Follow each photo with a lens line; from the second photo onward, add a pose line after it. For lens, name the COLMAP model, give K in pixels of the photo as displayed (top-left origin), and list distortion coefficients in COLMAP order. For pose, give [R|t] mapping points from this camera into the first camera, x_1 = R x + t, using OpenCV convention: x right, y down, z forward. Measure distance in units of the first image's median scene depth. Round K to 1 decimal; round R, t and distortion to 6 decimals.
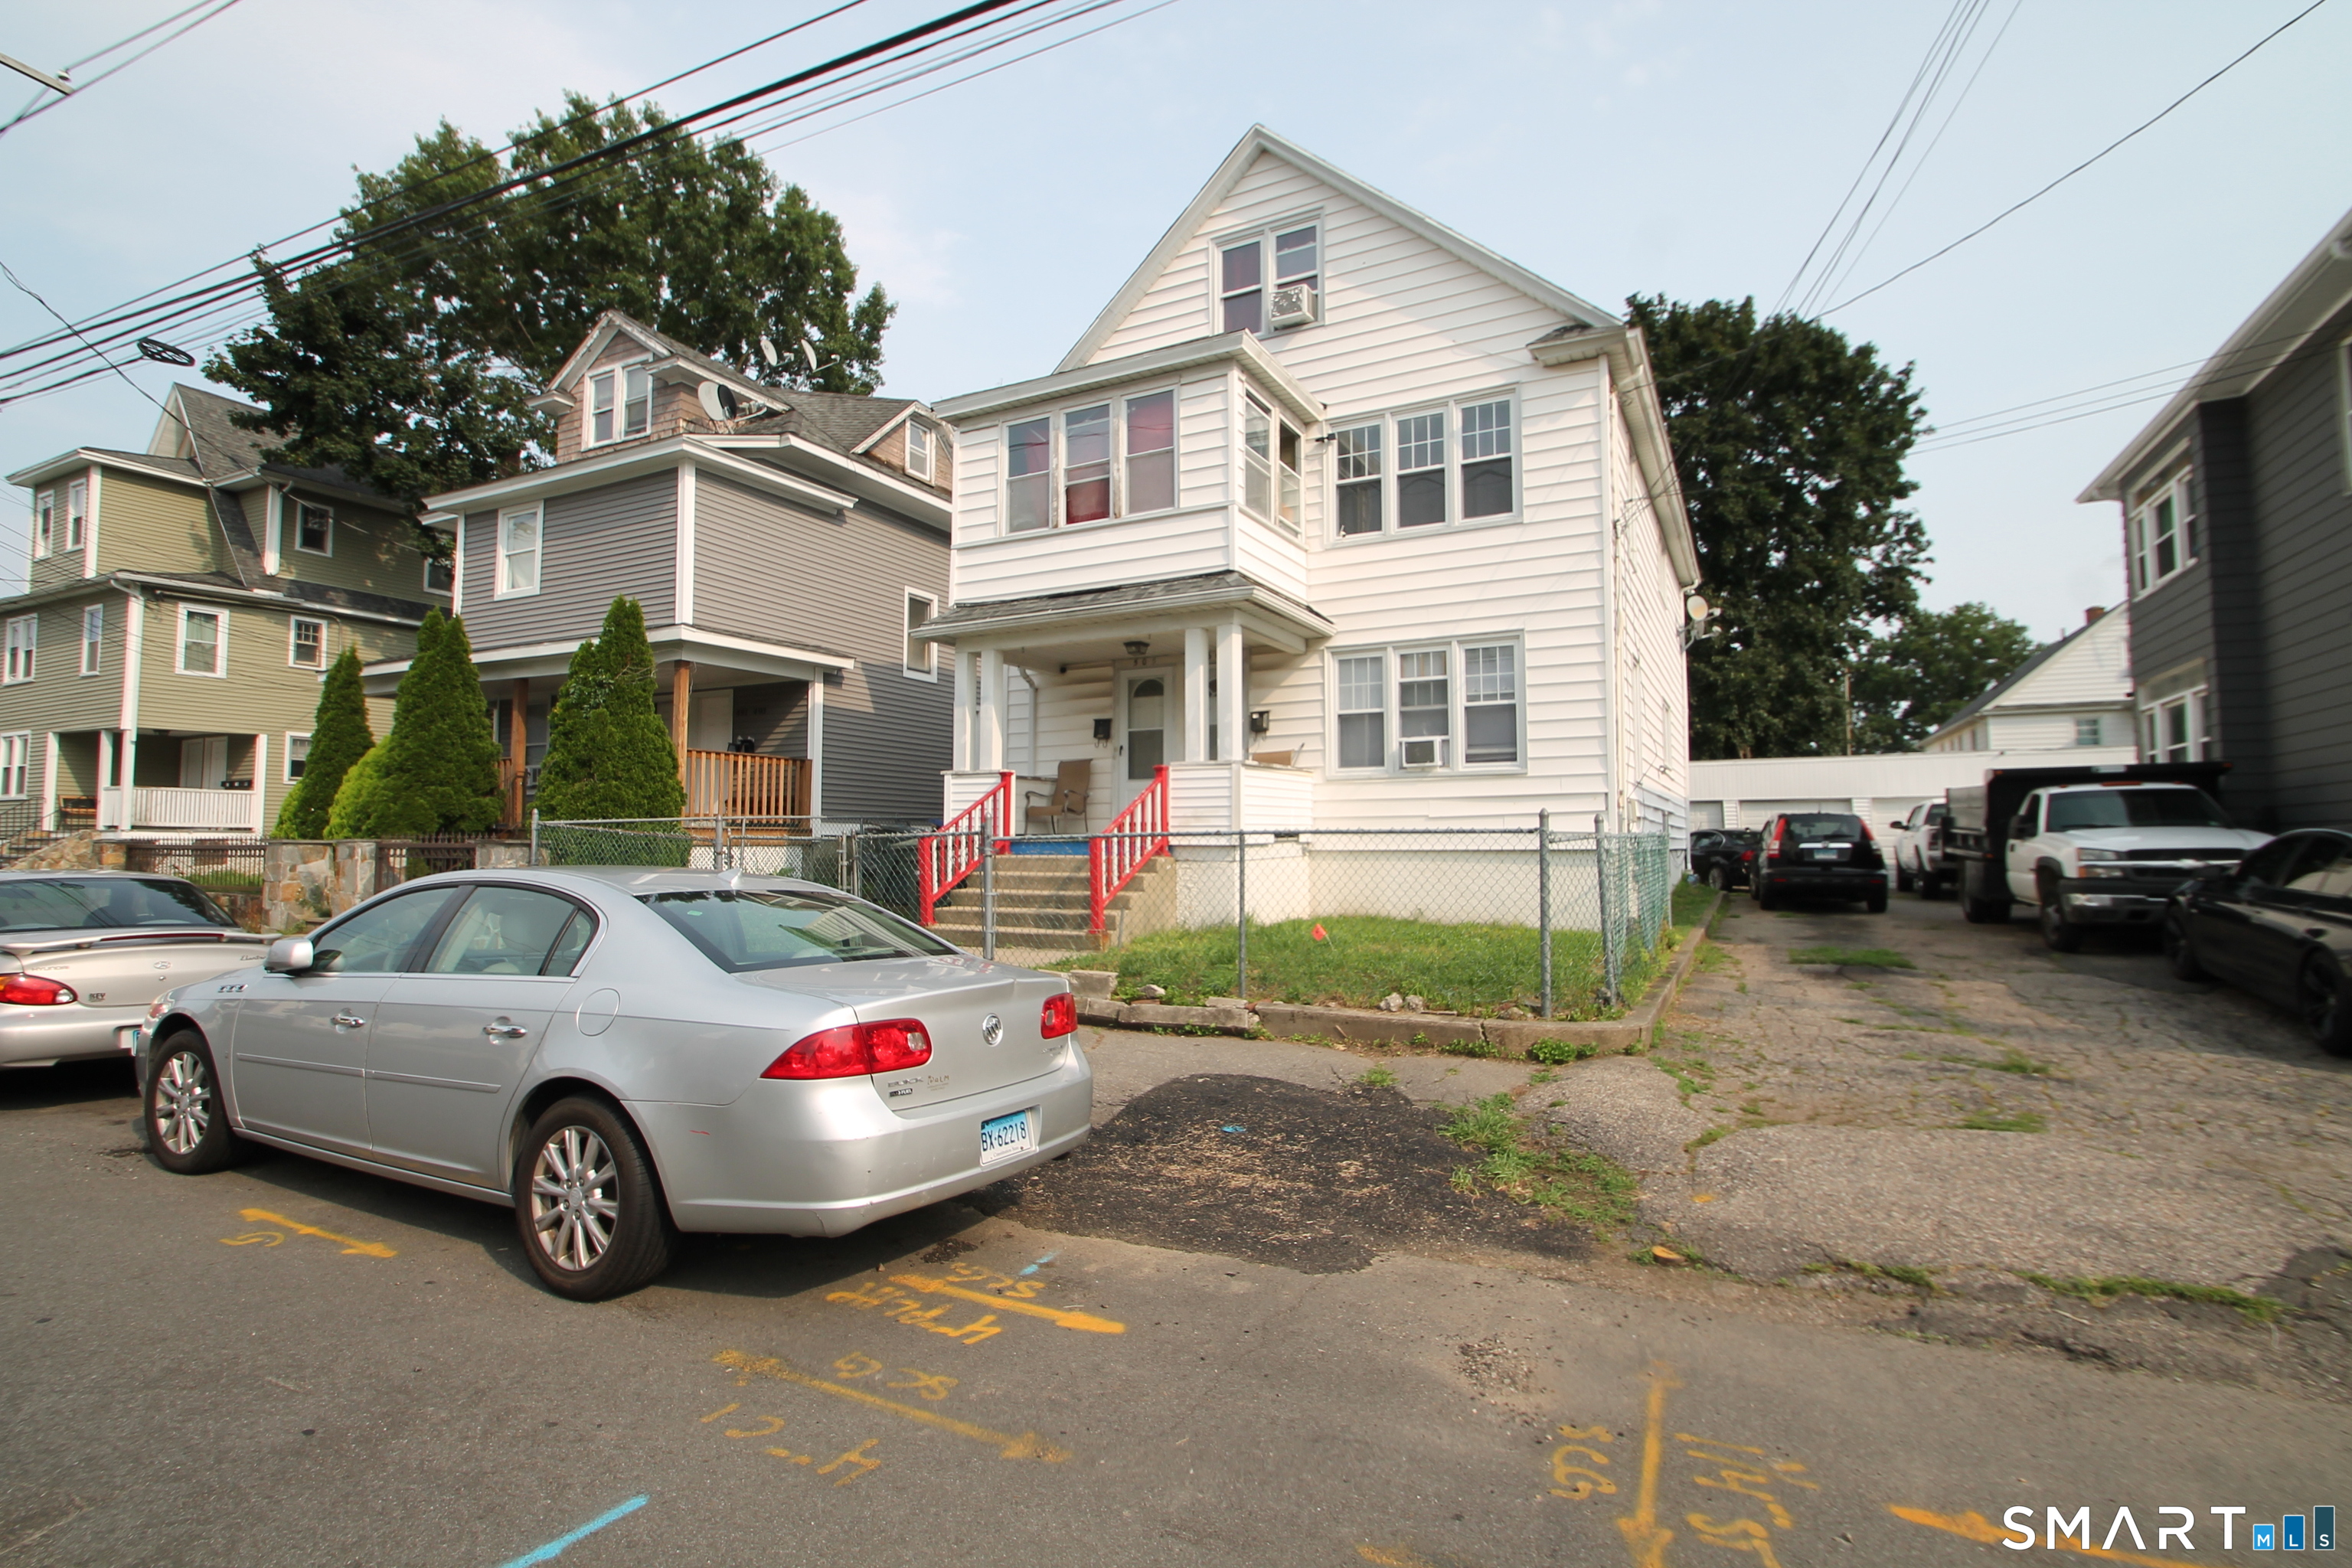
lens RADIAL K [[1107.7, 0, 1172.5], [0, 1107.7, 785.5], [0, 0, 1]] dist [-0.005405, -0.002169]
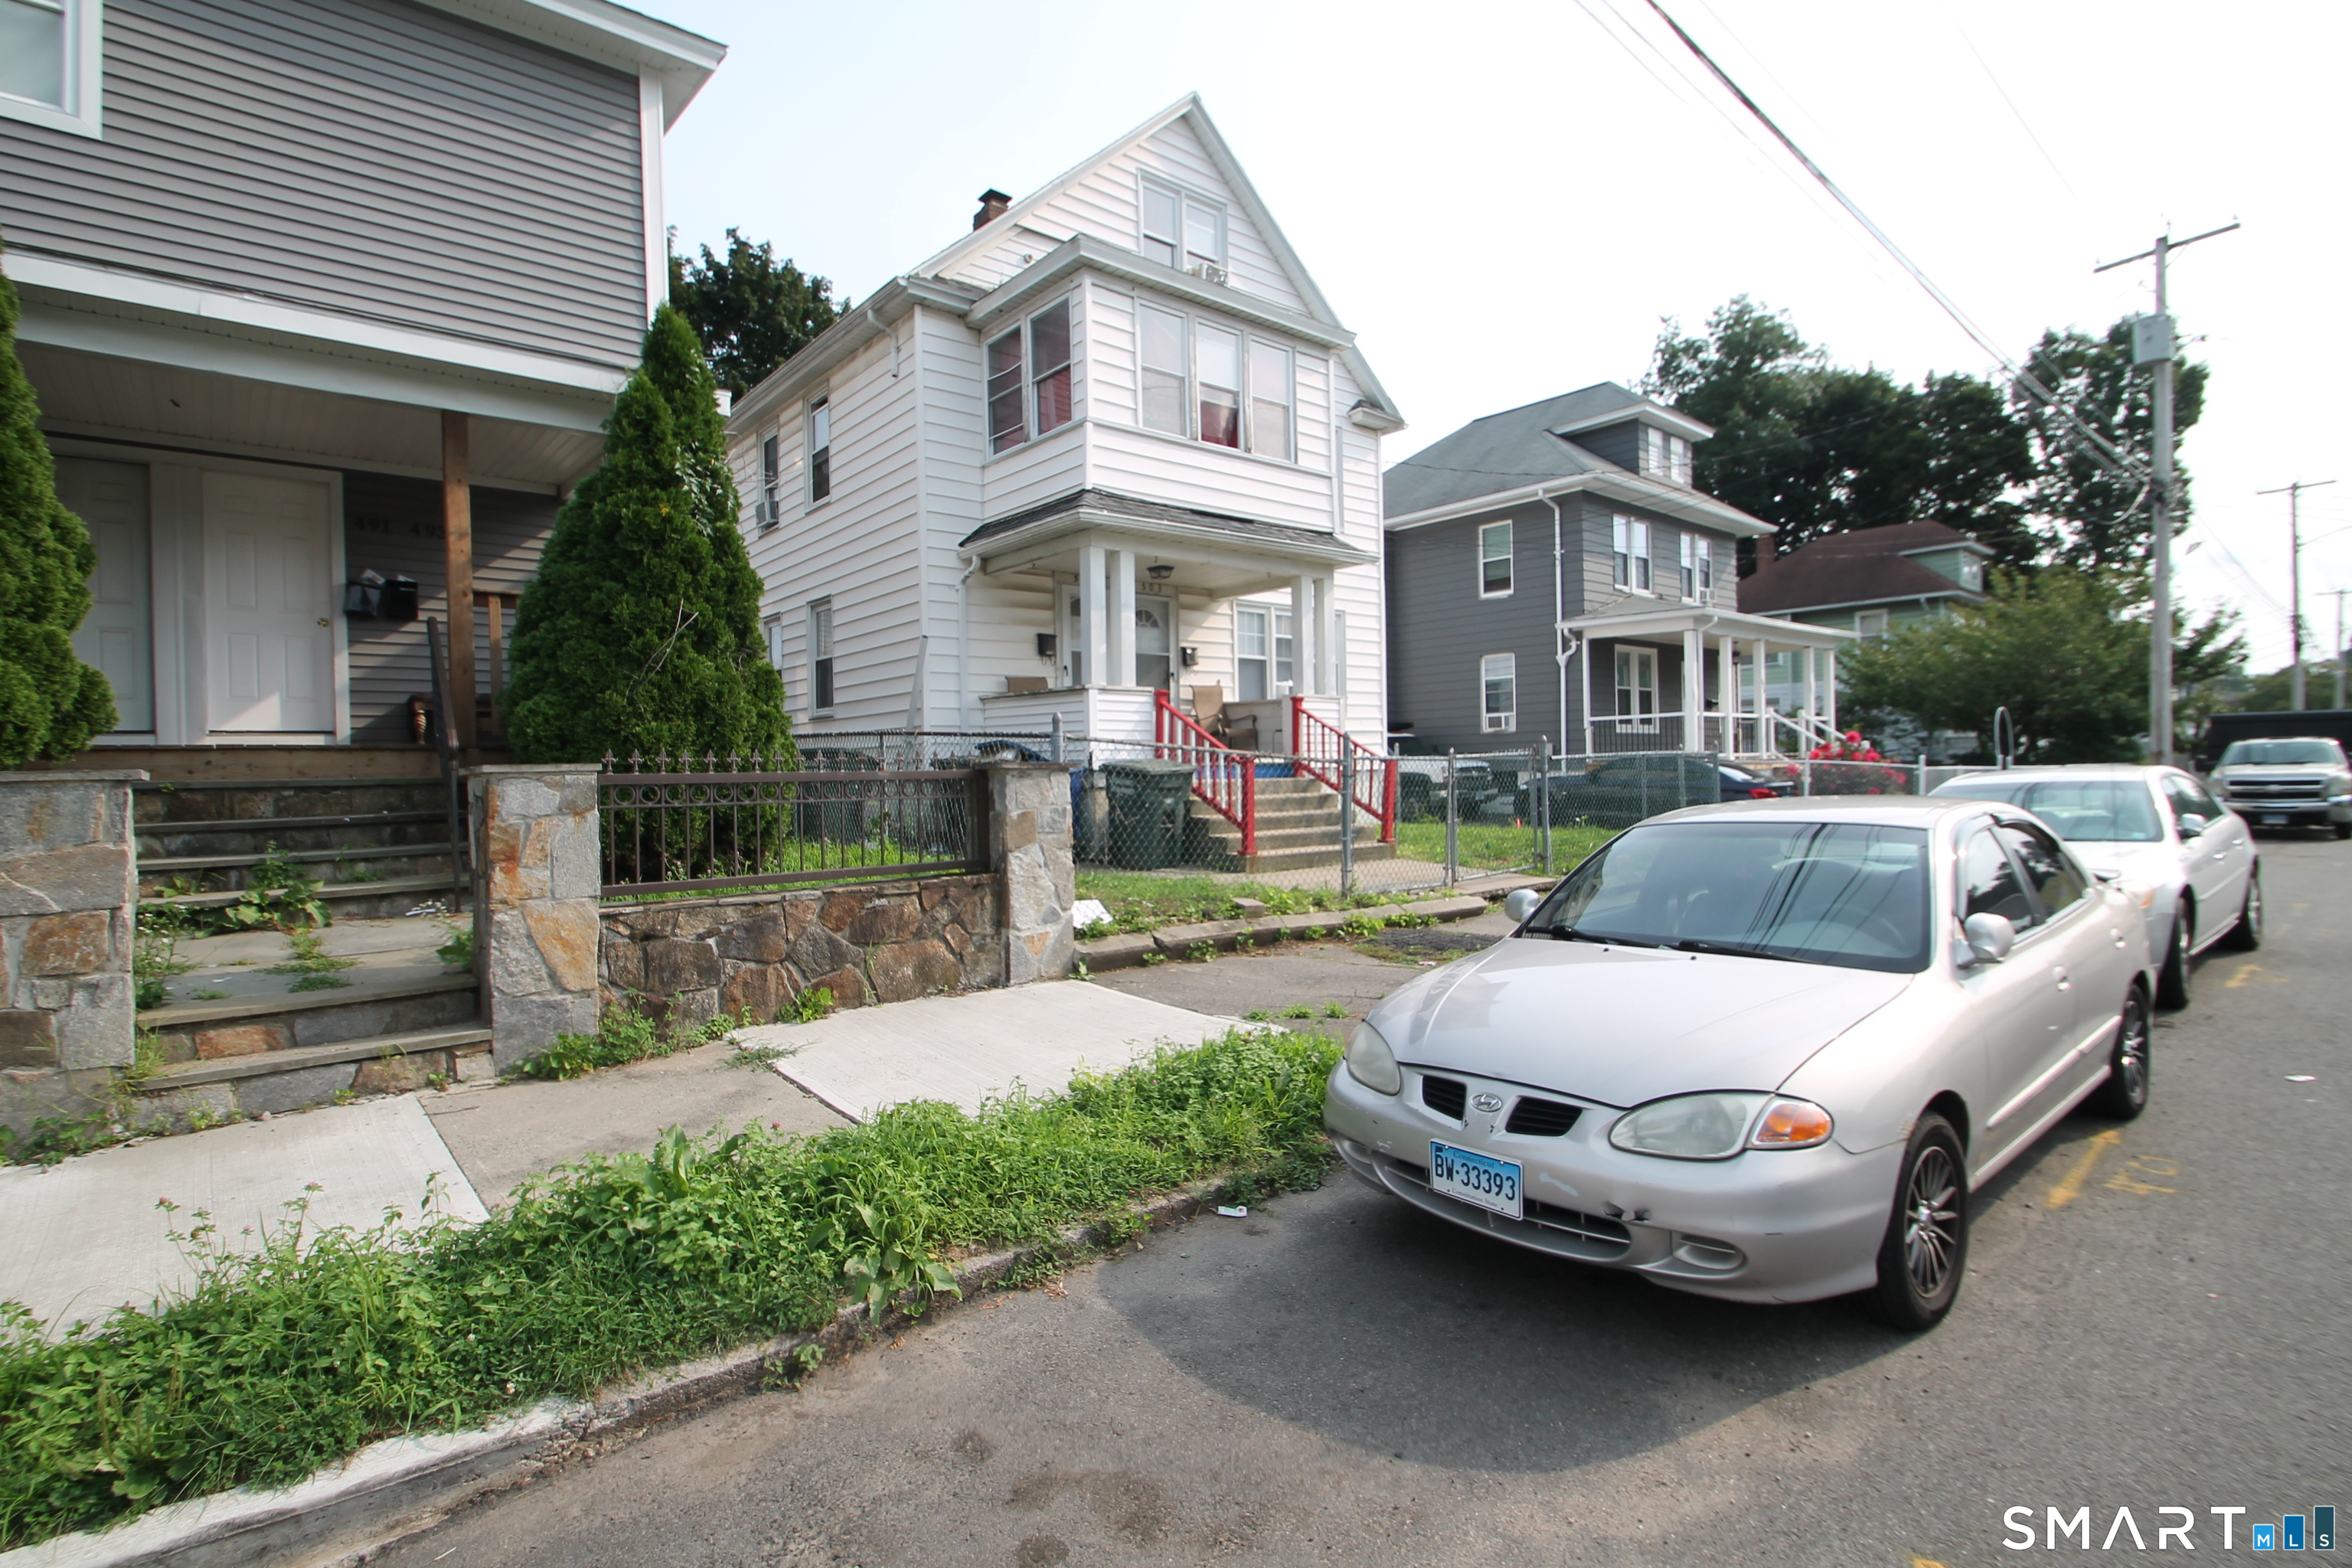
lens RADIAL K [[1107.7, 0, 1168.8], [0, 1107.7, 780.4], [0, 0, 1]] dist [-0.005405, -0.002169]
pose [[0.382861, -0.015118, 0.923682, -0.974595], [-0.032254, 0.999038, 0.029720, 0.033797], [-0.923243, -0.041171, 0.382005, 0.620815]]
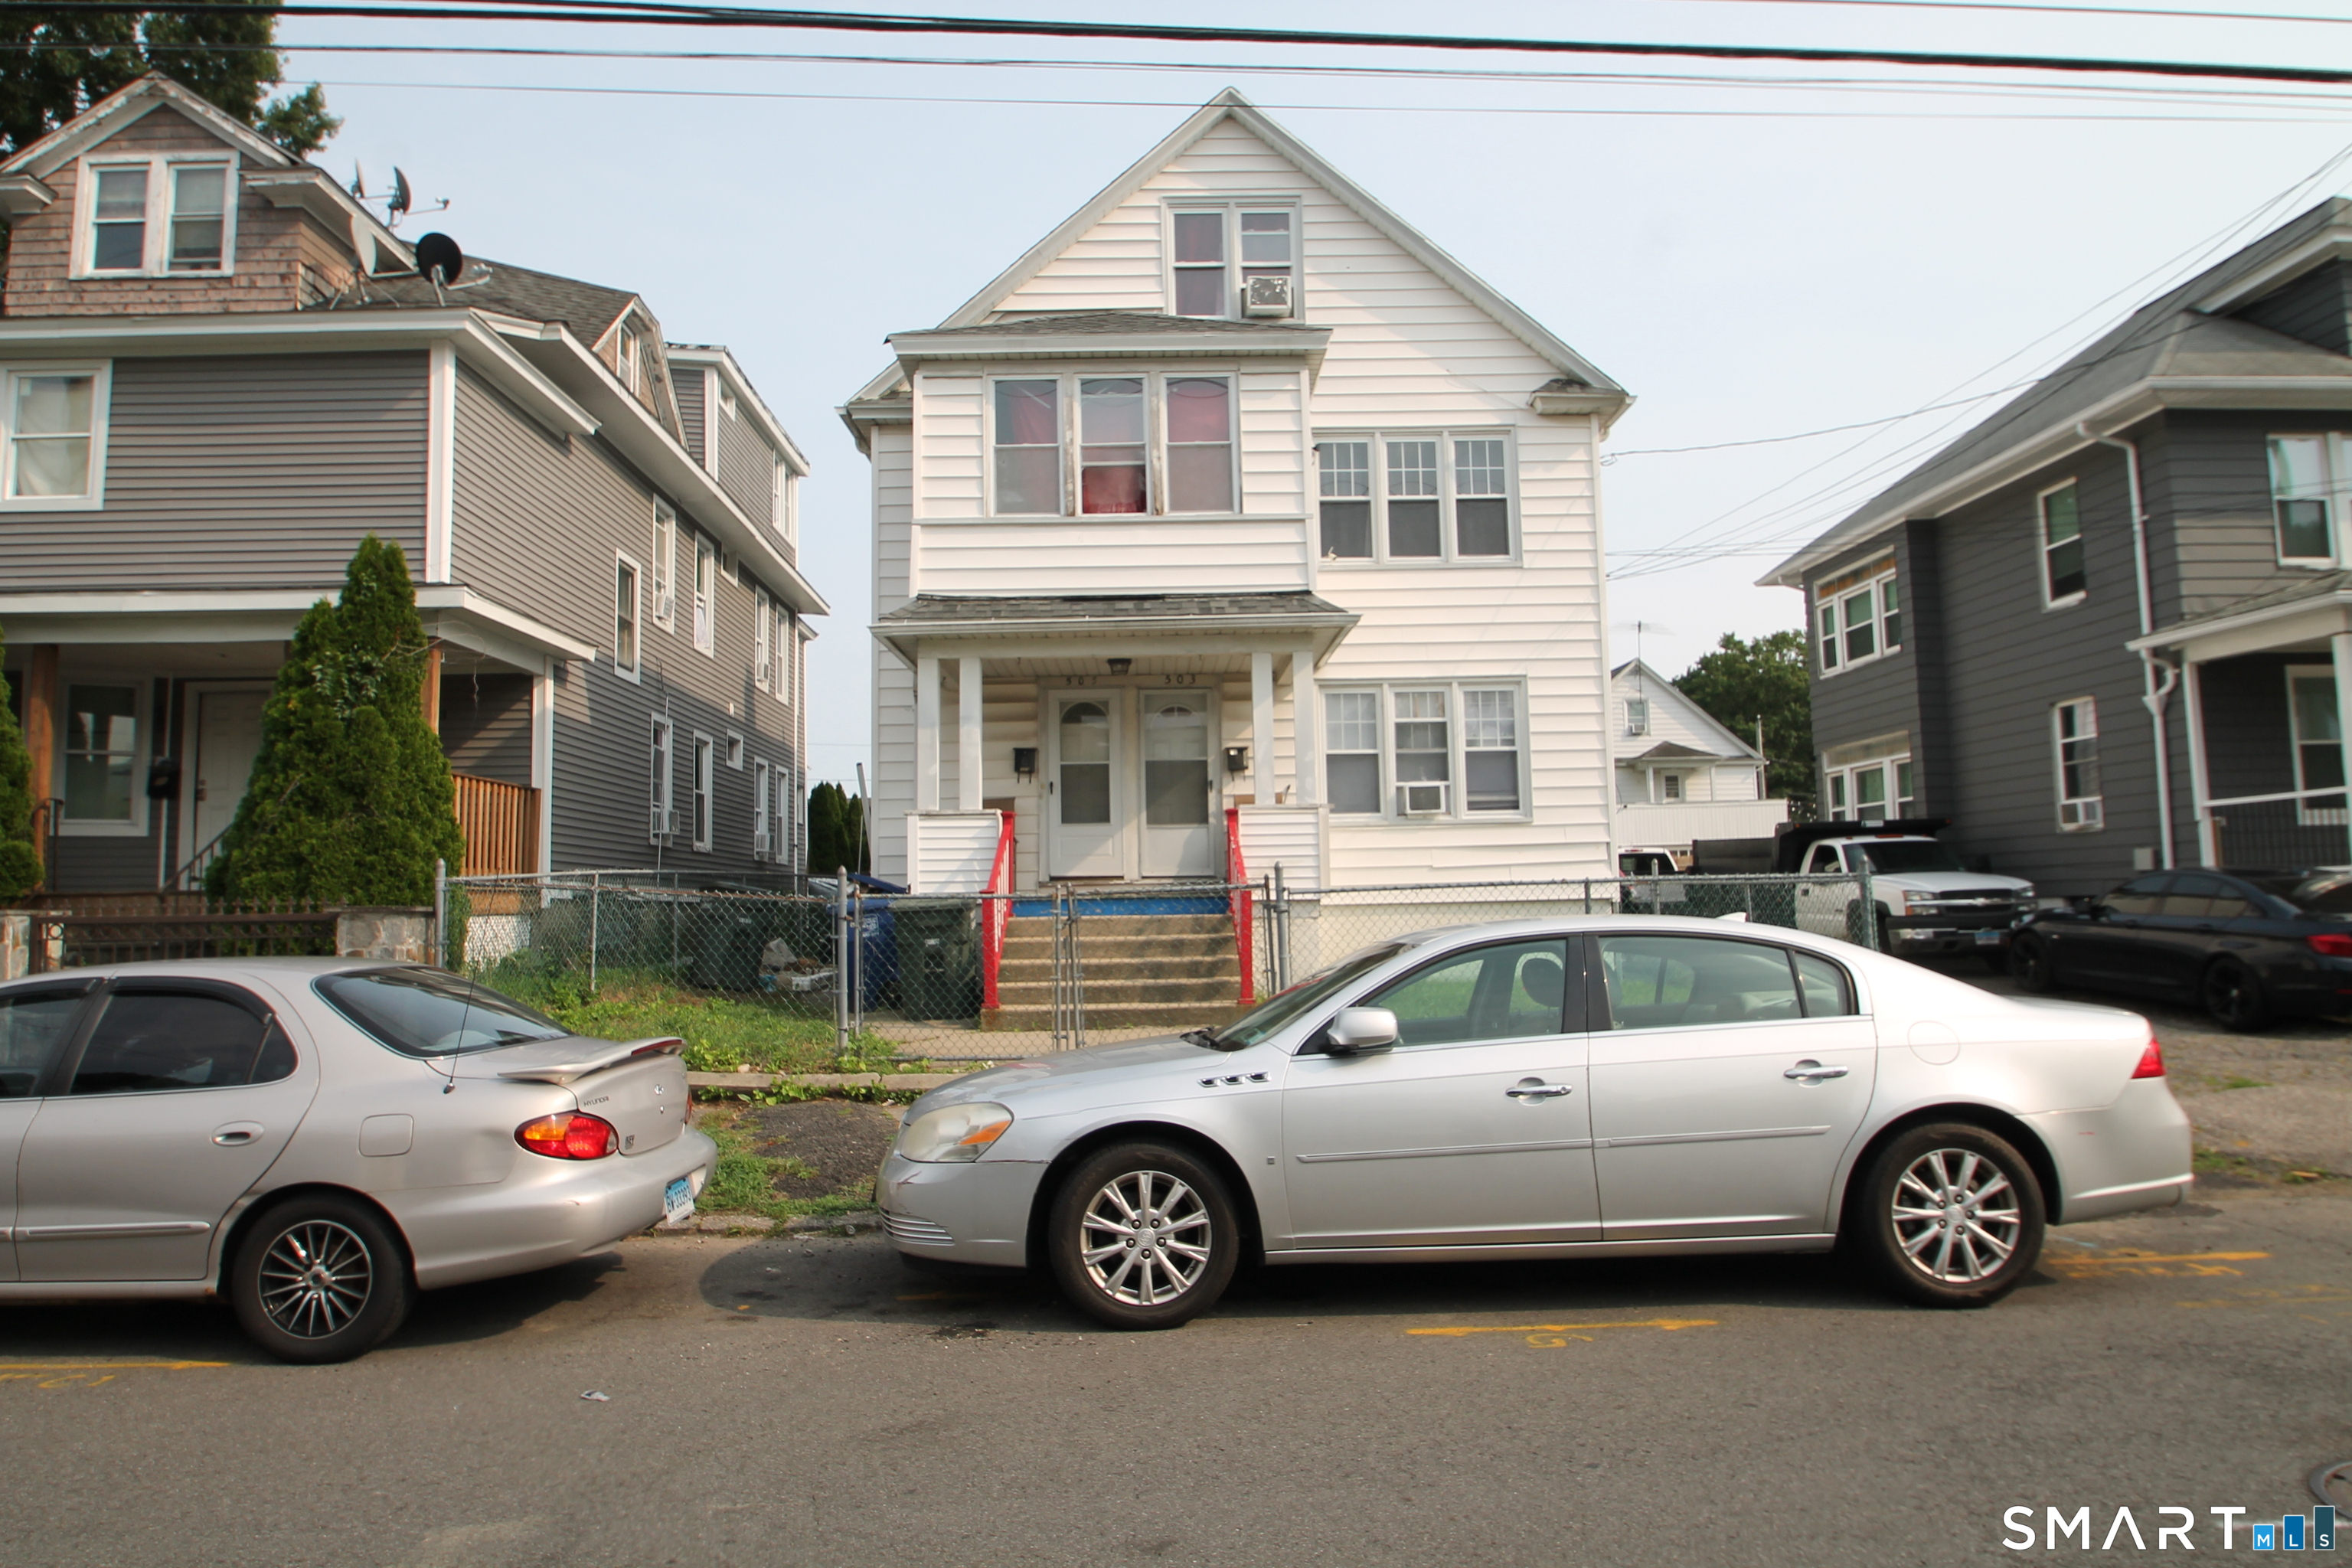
lens RADIAL K [[1427.5, 0, 1163.0], [0, 1427.5, 782.4], [0, 0, 1]] dist [-0.025679, -0.001198]
pose [[0.876575, 0.025025, 0.480614, -0.531420], [-0.007372, 0.999228, -0.038583, 0.004758], [-0.481208, 0.030278, 0.876083, 0.047030]]
